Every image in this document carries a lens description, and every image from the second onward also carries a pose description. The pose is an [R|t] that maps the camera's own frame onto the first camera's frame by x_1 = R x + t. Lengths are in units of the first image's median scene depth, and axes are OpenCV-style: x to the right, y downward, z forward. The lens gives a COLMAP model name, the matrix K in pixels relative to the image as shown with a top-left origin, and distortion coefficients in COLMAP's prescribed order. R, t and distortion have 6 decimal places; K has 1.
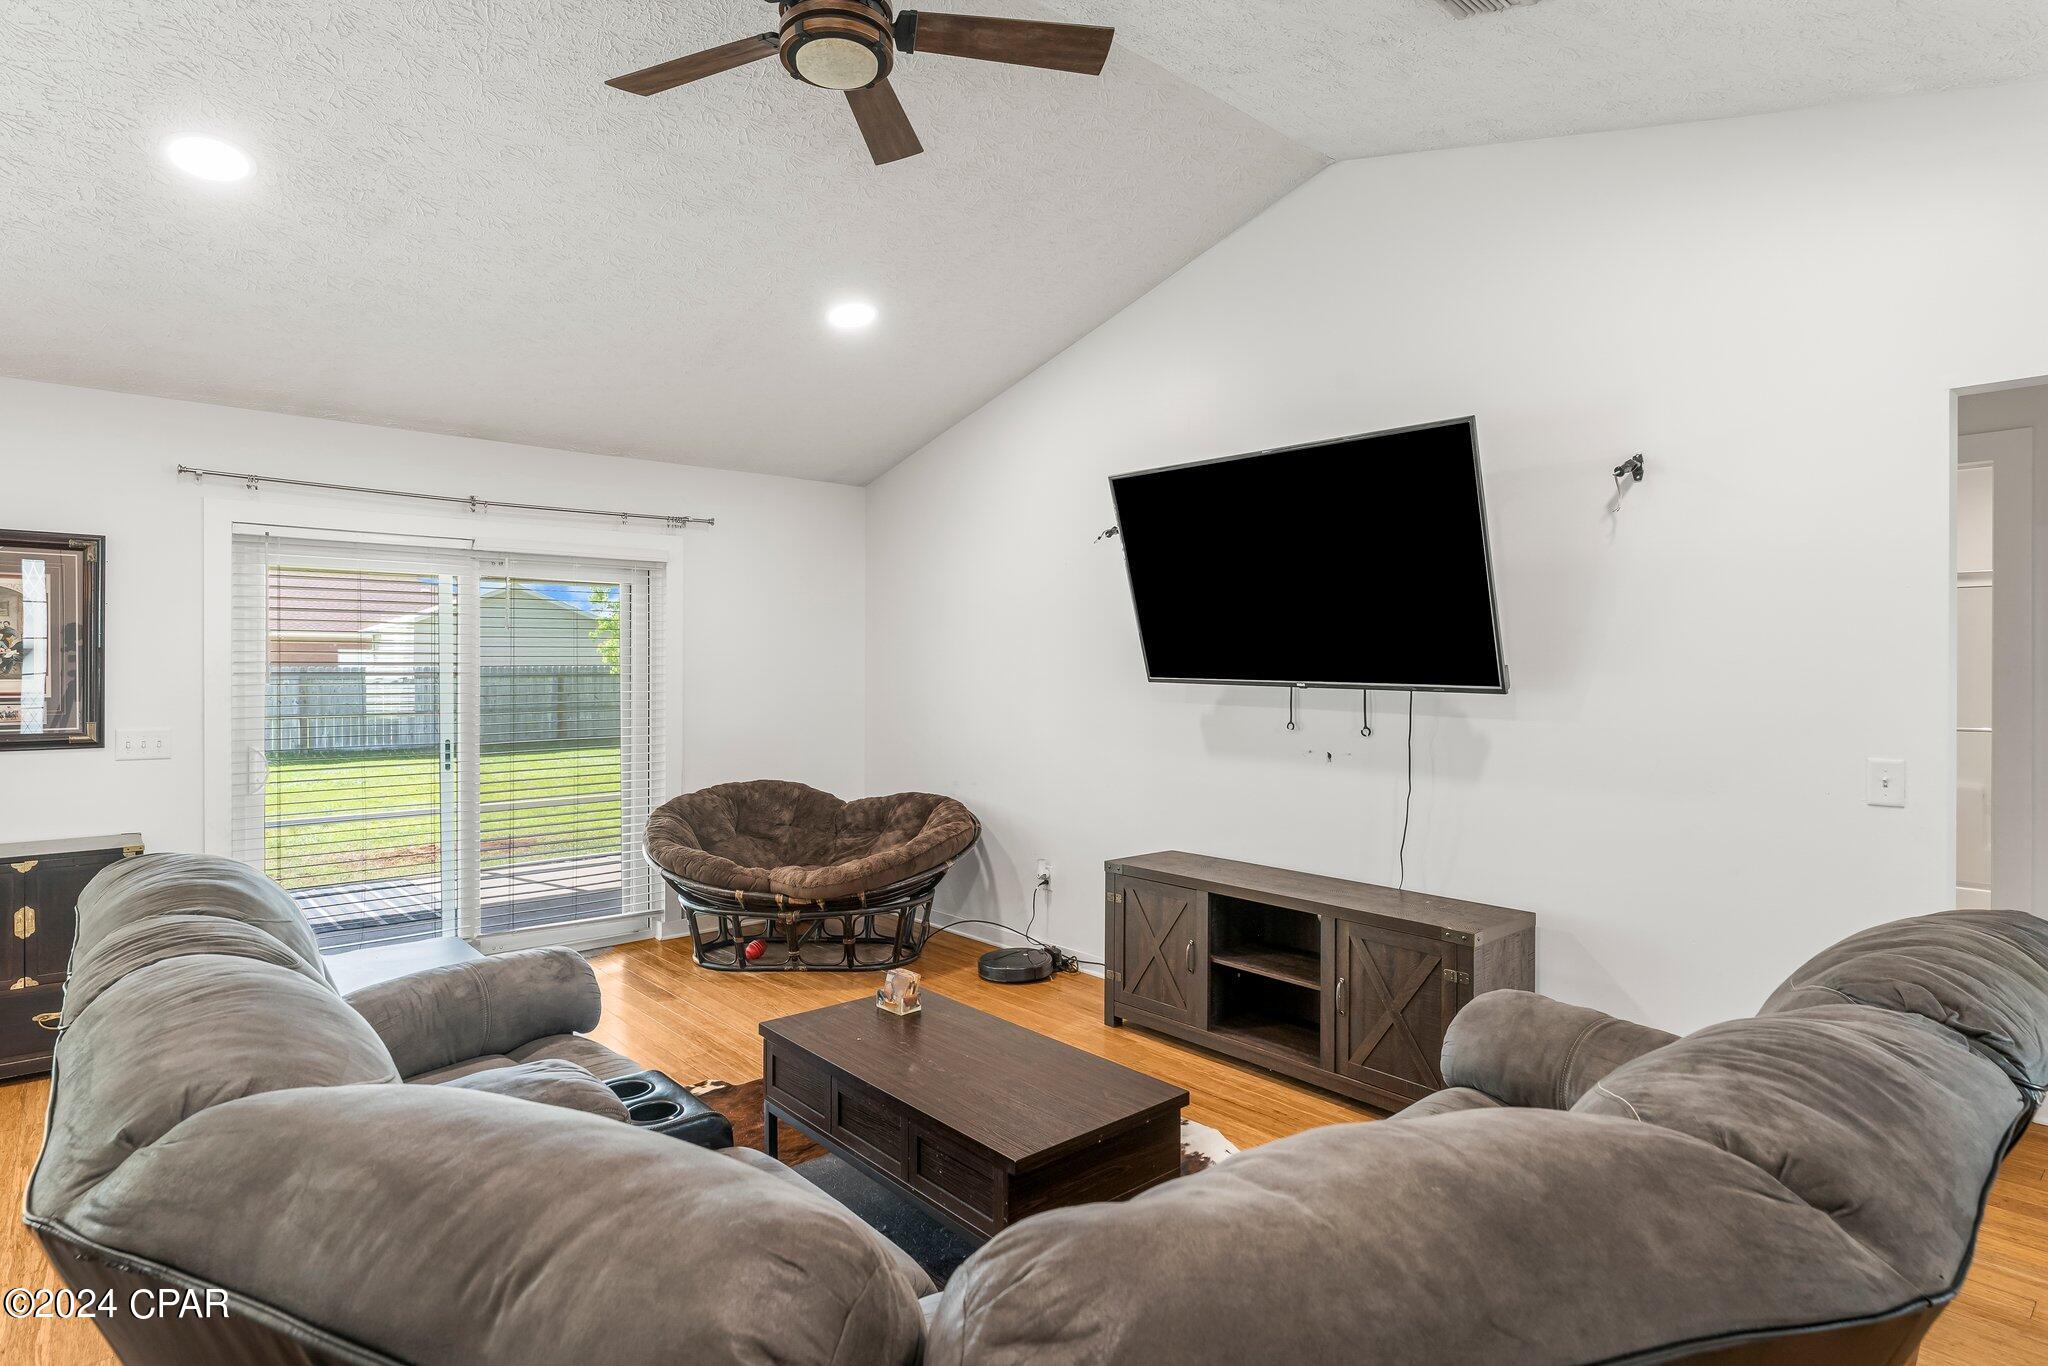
lens RADIAL K [[1063.7, 0, 1020.2], [0, 1063.7, 672.1], [0, 0, 1]] dist [-0.004671, 0.002329]
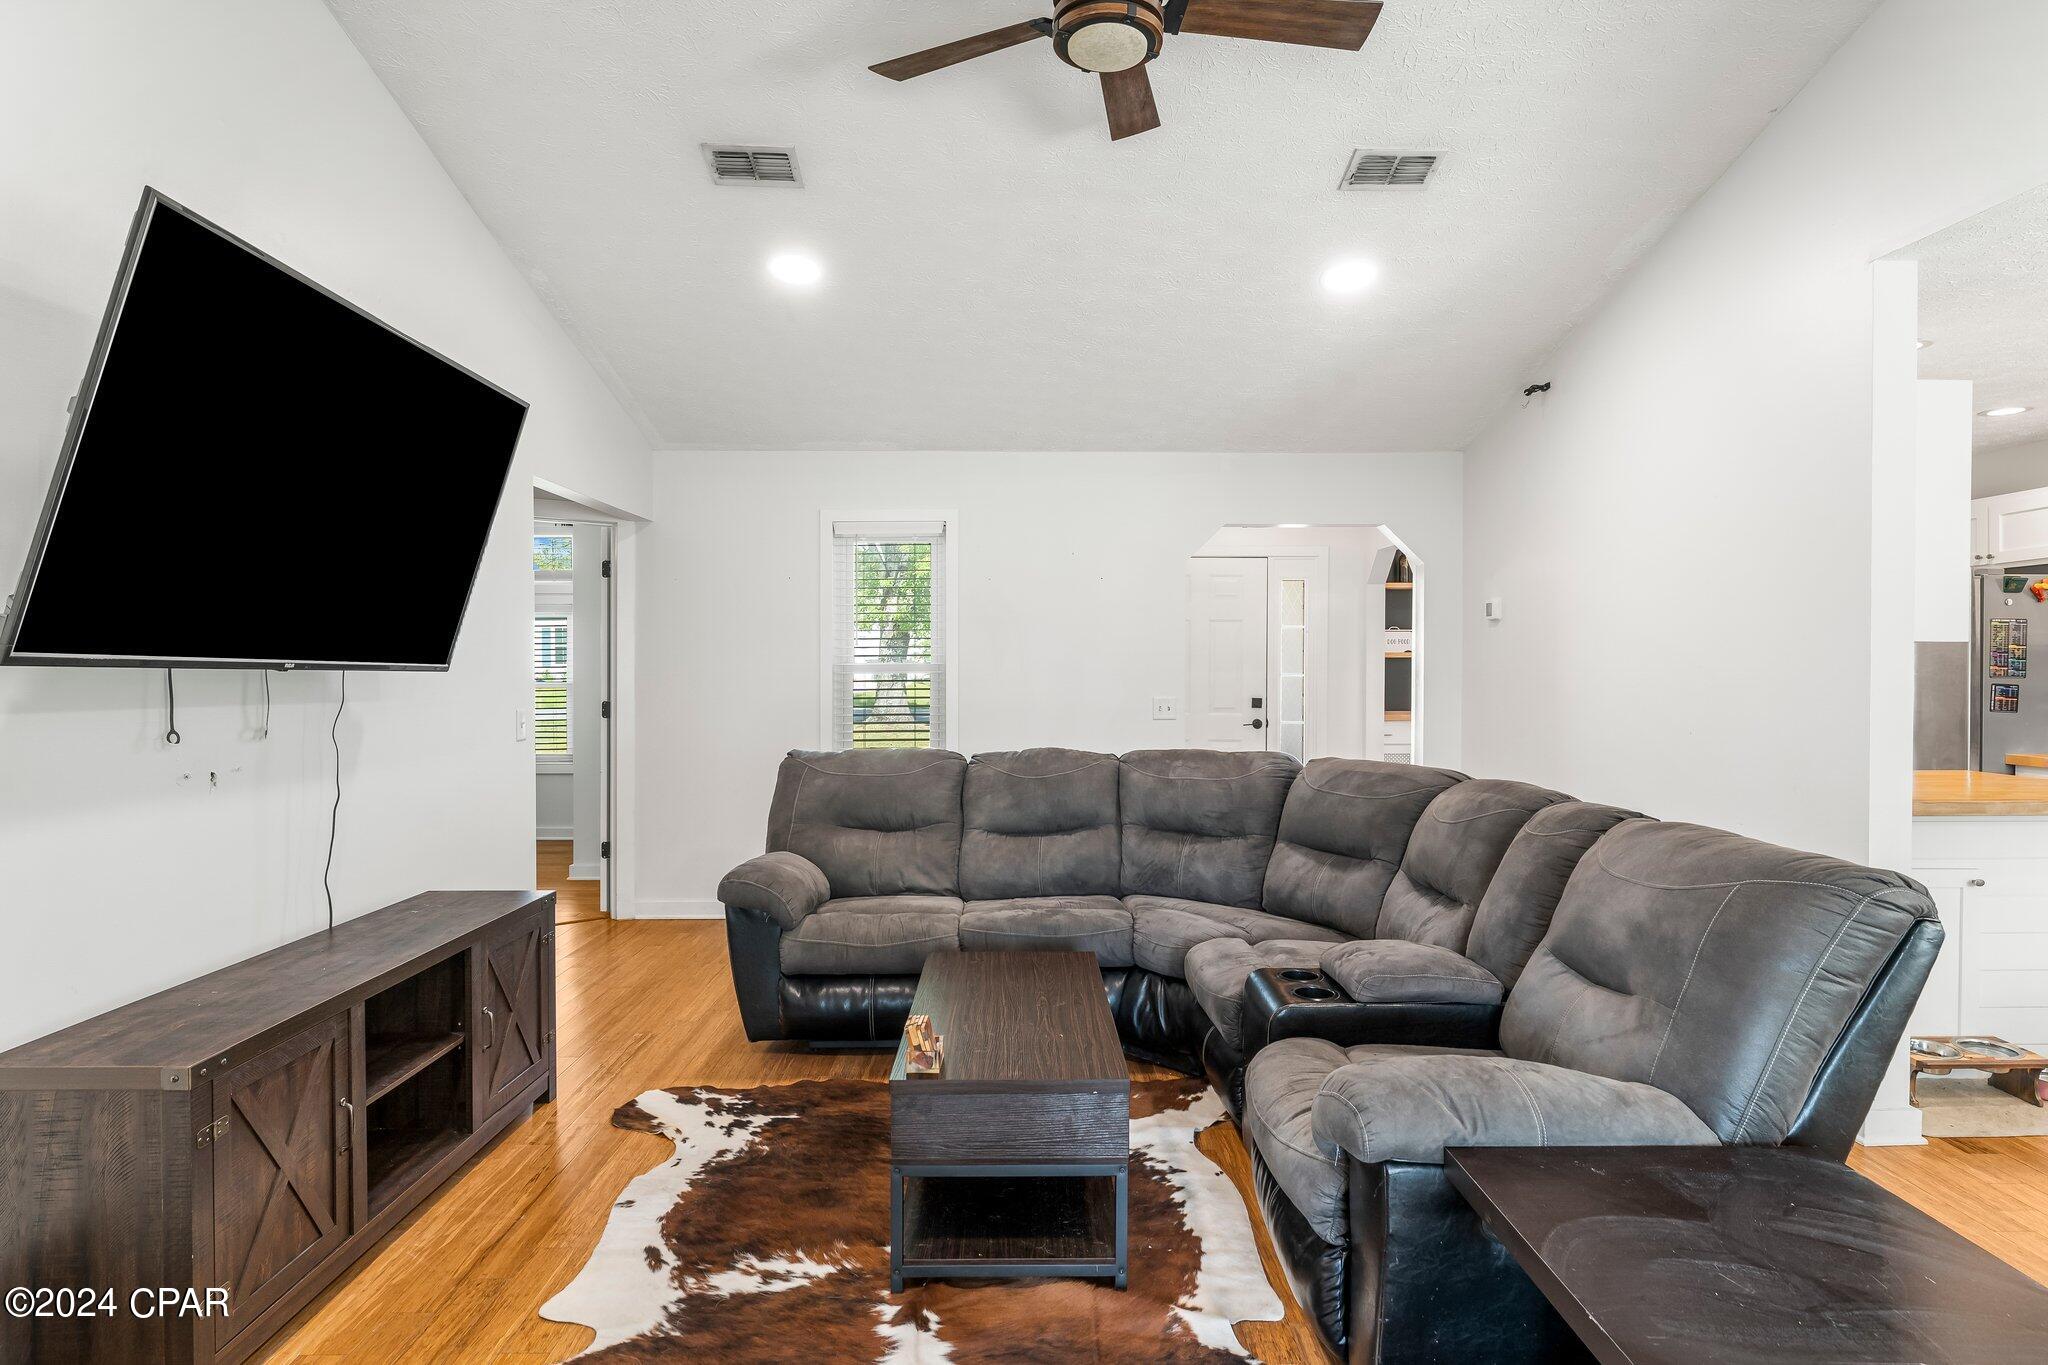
lens RADIAL K [[1063.7, 0, 1069.7], [0, 1063.7, 674.9], [0, 0, 1]] dist [-0.004671, 0.002329]
pose [[-0.787678, -0.016485, 0.615867, -0.539671], [-0.013047, 0.999864, 0.010076, 0.004850], [-0.615949, -0.000098, -0.787786, 1.266398]]
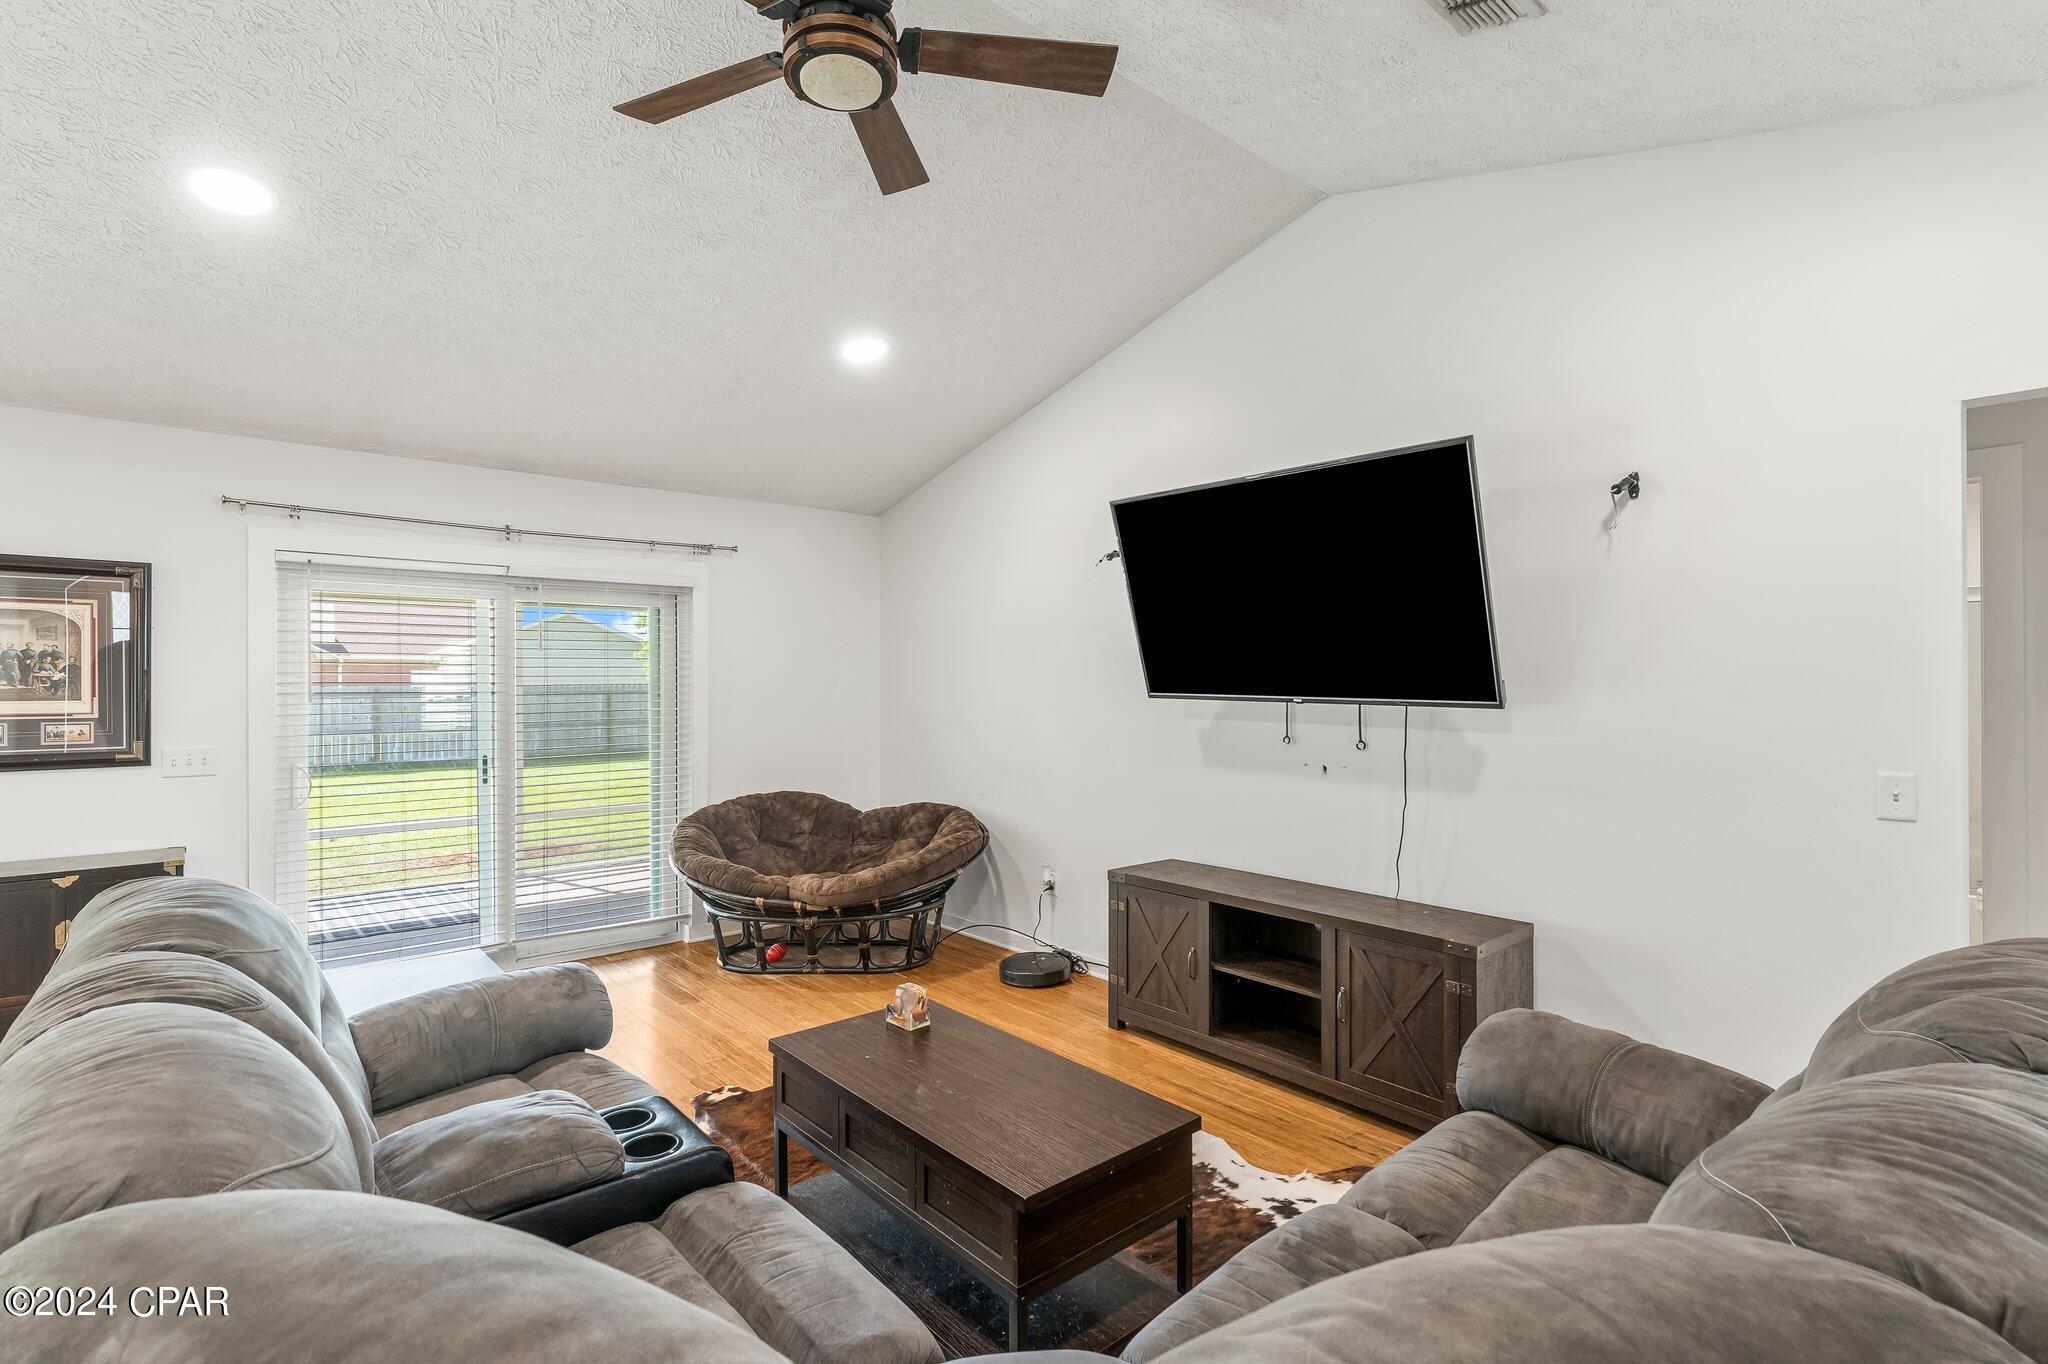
lens RADIAL K [[967.0, 0, 1014.6], [0, 967.0, 693.2], [0, 0, 1]] dist [0.000287, -0.000691]
pose [[0.999920, -0.004472, -0.011862, -0.000424], [0.004544, 0.999971, 0.006046, -0.001770], [0.011835, -0.006099, 0.999911, 0.061986]]
